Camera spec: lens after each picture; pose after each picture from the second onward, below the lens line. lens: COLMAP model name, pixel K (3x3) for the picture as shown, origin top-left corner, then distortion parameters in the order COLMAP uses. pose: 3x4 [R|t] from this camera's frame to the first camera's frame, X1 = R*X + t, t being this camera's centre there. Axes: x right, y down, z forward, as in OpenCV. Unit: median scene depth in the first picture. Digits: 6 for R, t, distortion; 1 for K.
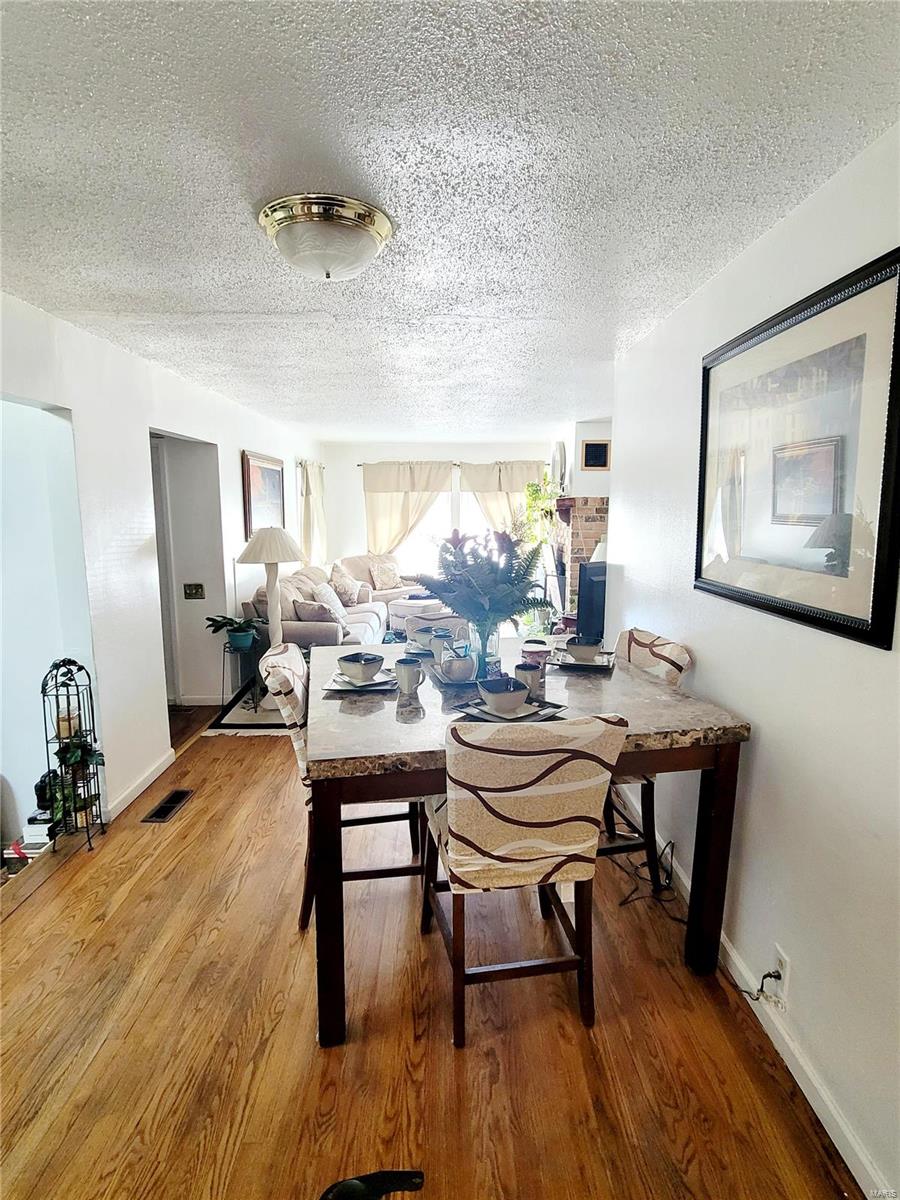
lens RADIAL K [[605.8, 0, 442.6], [0, 605.8, 599.9], [0, 0, 1]] dist [0.001532, -0.000782]
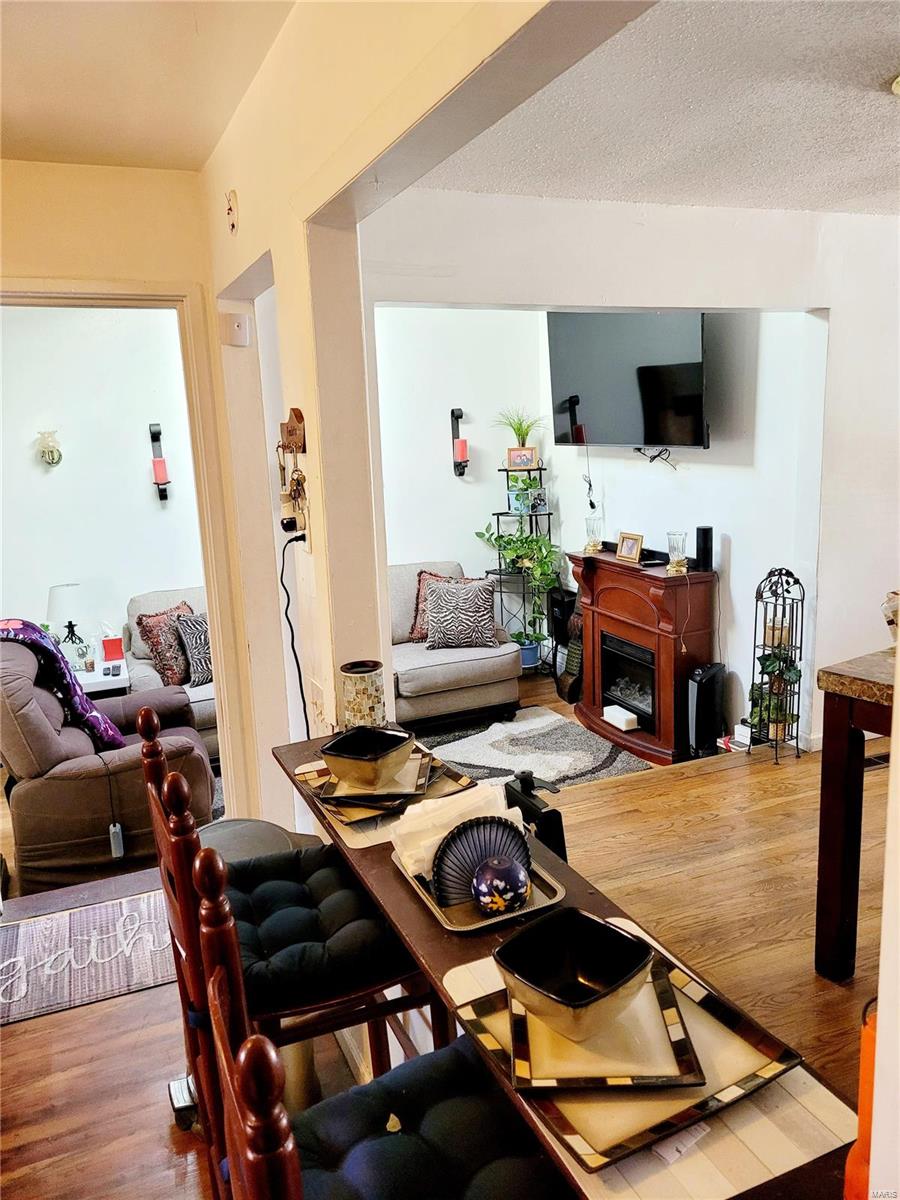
lens RADIAL K [[902.6, 0, 442.8], [0, 902.6, 607.5], [0, 0, 1]] dist [0.043576, -0.012078]
pose [[0.391750, 0.167518, -0.904693, 0.306265], [-0.103247, 0.985079, 0.137695, 0.007130], [0.914260, 0.039465, 0.403200, -0.064282]]
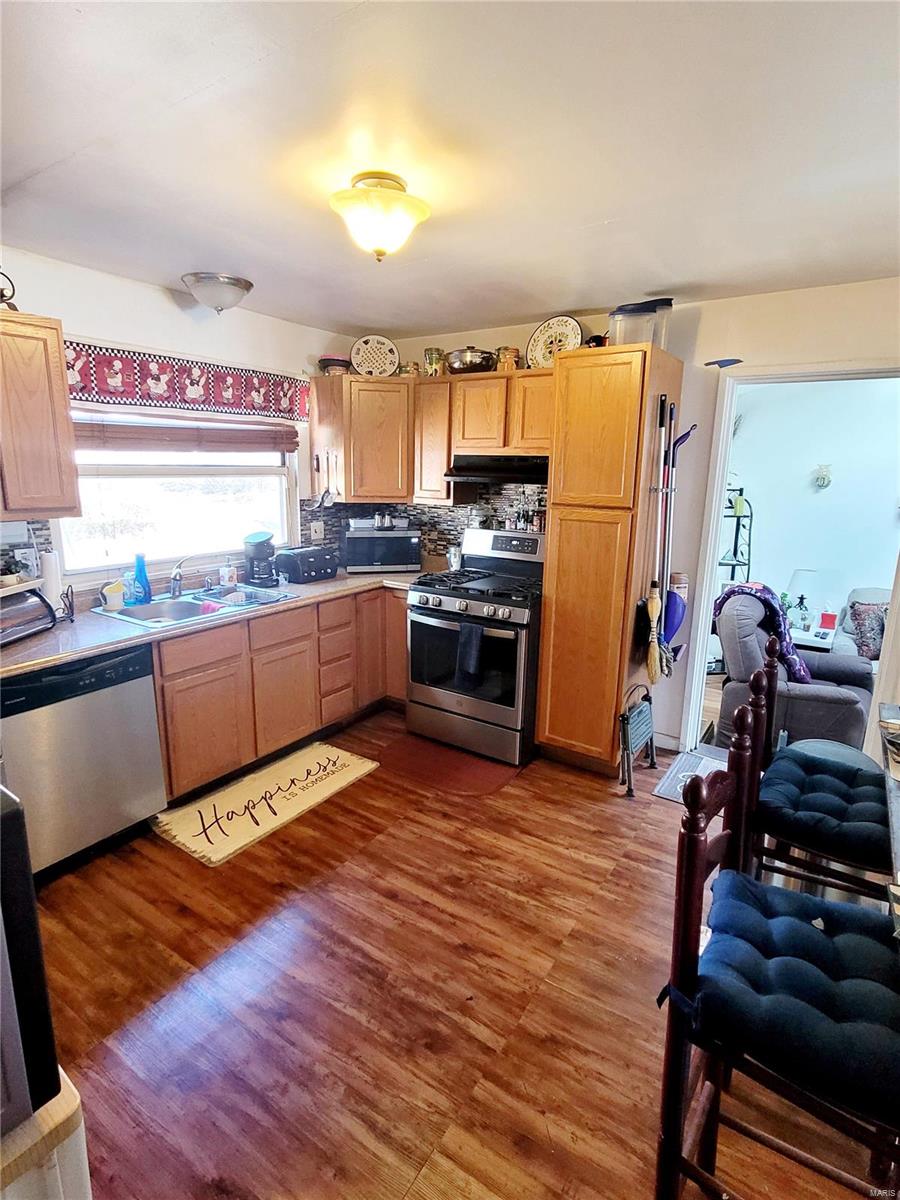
lens RADIAL K [[605.8, 0, 442.6], [0, 605.8, 599.9], [0, 0, 1]] dist [0.001532, -0.000782]
pose [[-0.555409, 0.173703, -0.813233, 0.365249], [-0.143859, 0.943126, 0.299697, 0.000198], [0.819040, 0.283445, -0.498832, -0.015607]]
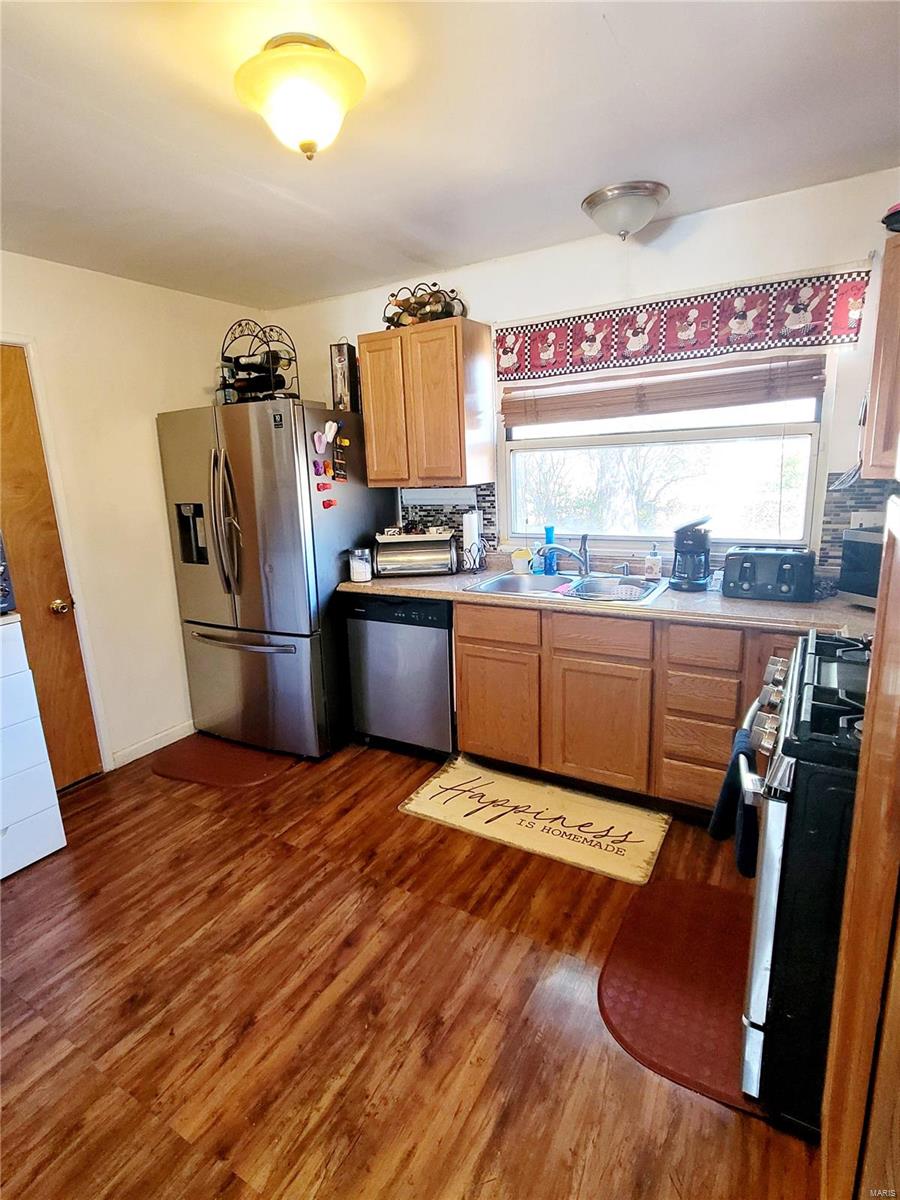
lens RADIAL K [[605.8, 0, 442.6], [0, 605.8, 599.9], [0, 0, 1]] dist [0.001532, -0.000782]
pose [[-0.857478, -0.075876, 0.508894, -0.217736], [0.123968, 0.929462, 0.347466, 0.027396], [-0.499362, 0.361032, -0.787587, -0.017043]]
